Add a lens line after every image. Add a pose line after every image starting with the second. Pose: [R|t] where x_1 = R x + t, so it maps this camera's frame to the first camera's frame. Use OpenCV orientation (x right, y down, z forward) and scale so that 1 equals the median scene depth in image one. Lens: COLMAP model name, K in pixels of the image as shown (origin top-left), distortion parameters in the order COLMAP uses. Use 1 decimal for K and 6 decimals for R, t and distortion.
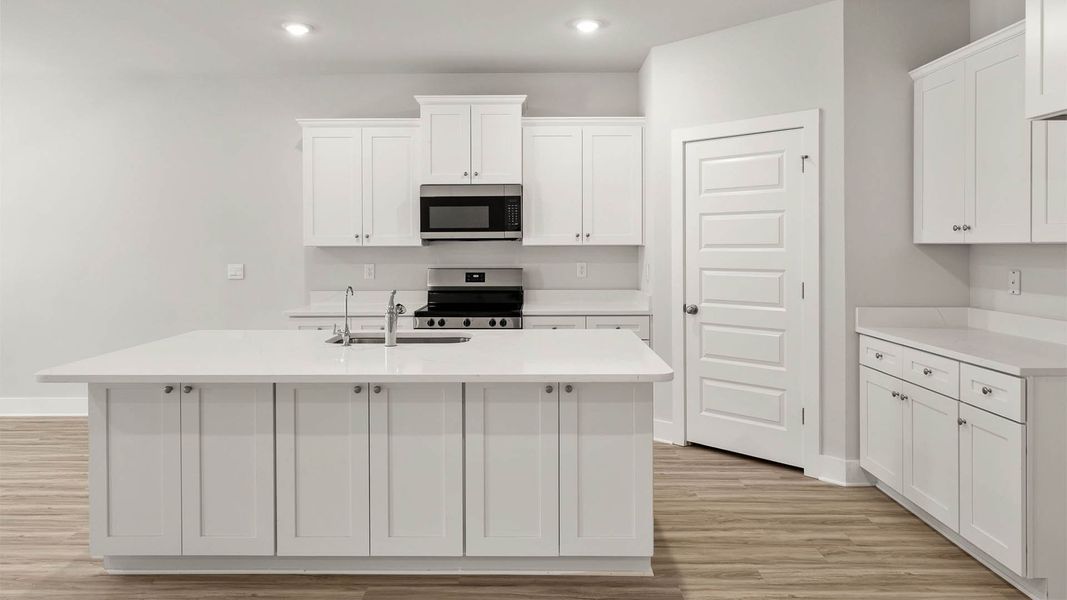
lens RADIAL K [[700.5, 0, 550.0], [0, 700.5, 259.7], [0, 0, 1]] dist [-0.002954, -0.000879]
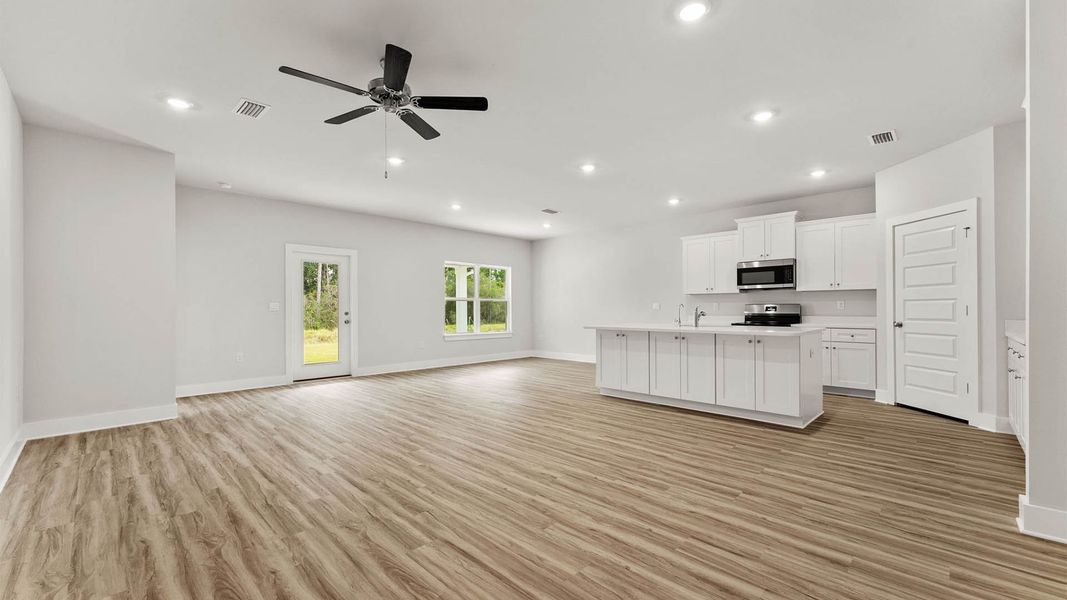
lens RADIAL K [[428.9, 0, 531.9], [0, 428.9, 307.5], [0, 0, 1]] dist [0.000513, 0.000316]
pose [[0.724247, -0.002188, -0.689537, 0.248532], [-0.009513, 0.999868, -0.013165, 0.046933], [0.689475, 0.016094, 0.724130, -0.324478]]
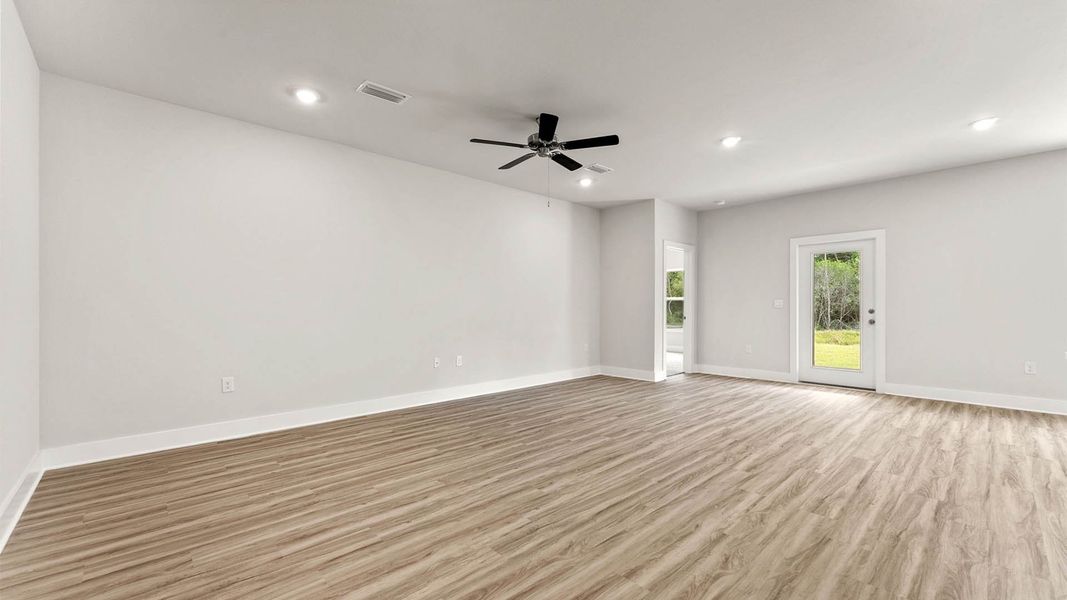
lens RADIAL K [[428.9, 0, 531.6], [0, 428.9, 307.8], [0, 0, 1]] dist [0.000513, 0.000316]
pose [[-0.722638, 0.005439, -0.691205, 0.250483], [-0.008514, 0.999823, 0.016769, 0.034019], [0.691174, 0.018002, -0.722464, 0.411615]]
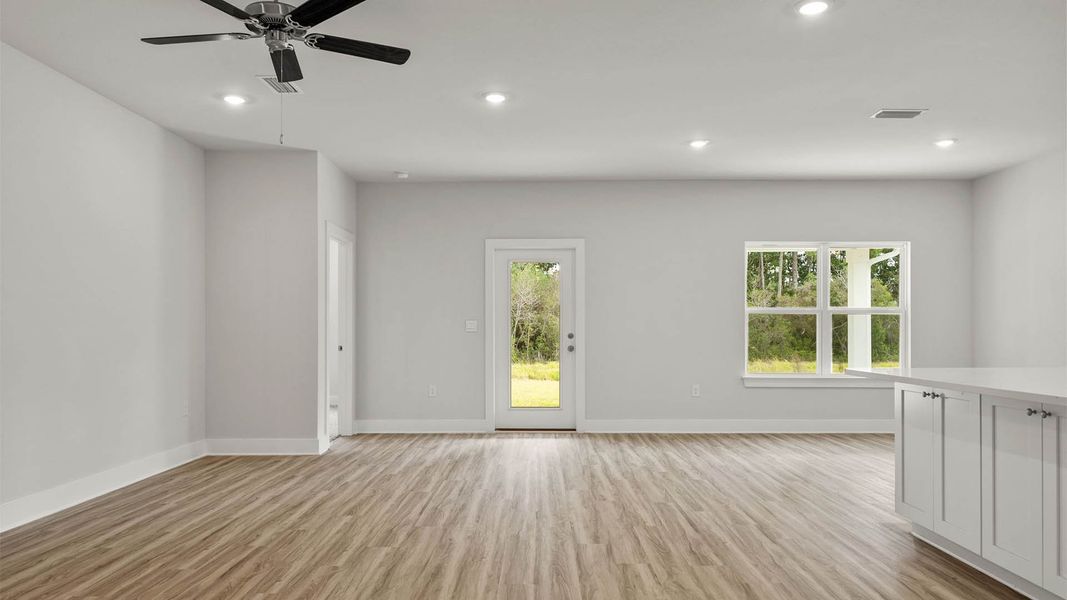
lens RADIAL K [[700.5, 0, 529.0], [0, 700.5, 337.1], [0, 0, 1]] dist [-0.002954, -0.000879]
pose [[0.001703, 0.016220, -0.999867, 0.352784], [-0.016057, 0.999740, 0.016191, 0.033928], [0.999870, 0.016027, 0.001963, 0.144001]]
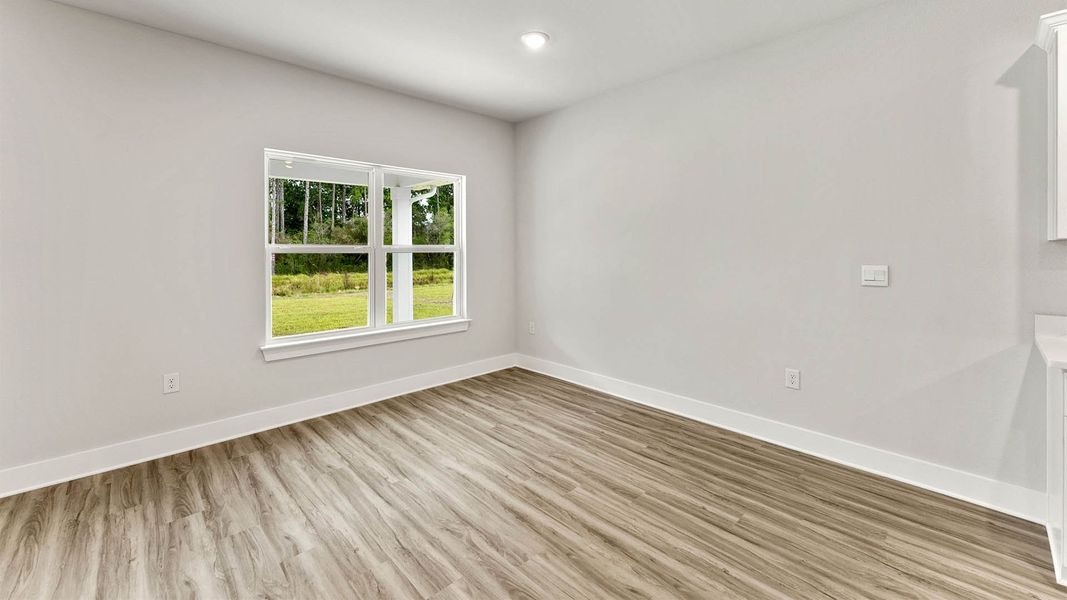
lens RADIAL K [[437.0, 0, 533.6], [0, 437.0, 244.2], [0, 0, 1]] dist [0.015580, 0.000253]
pose [[0.697989, -0.005109, -0.716090, -0.368016], [-0.008095, 0.999854, -0.015025, -0.005952], [0.716063, 0.016284, 0.697846, 0.424093]]
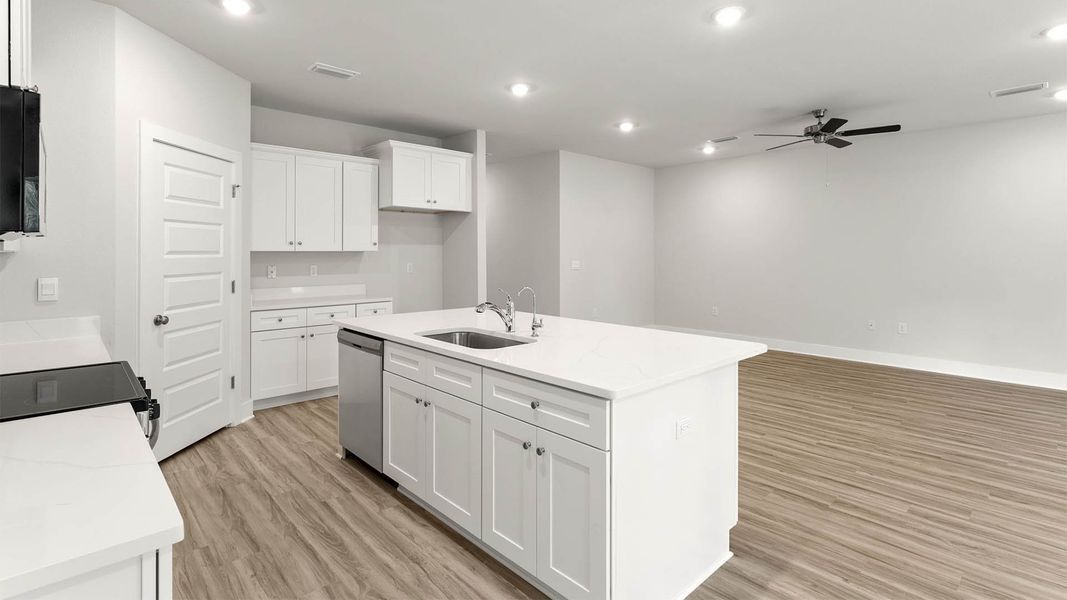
lens RADIAL K [[492.0, 0, 519.7], [0, 492.0, 252.6], [0, 0, 1]] dist [-0.004679, -0.000146]
pose [[-0.689598, 0.000239, 0.724193, -0.518570], [0.014220, 0.999812, 0.013211, -0.018702], [-0.724053, 0.019409, -0.689471, 0.938055]]
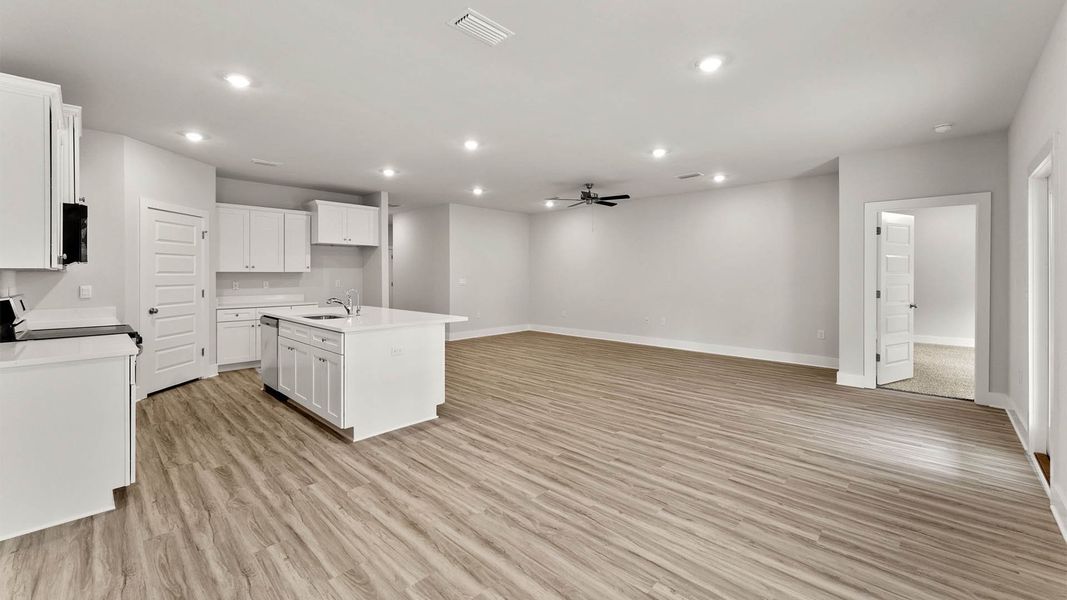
lens RADIAL K [[428.9, 0, 532.0], [0, 428.9, 276.6], [0, 0, 1]] dist [0.000513, 0.000316]
pose [[-0.729125, -0.000538, 0.684380, -0.964836], [0.015038, 0.999746, 0.016808, -0.011247], [-0.684215, 0.022547, -0.728931, 0.955084]]
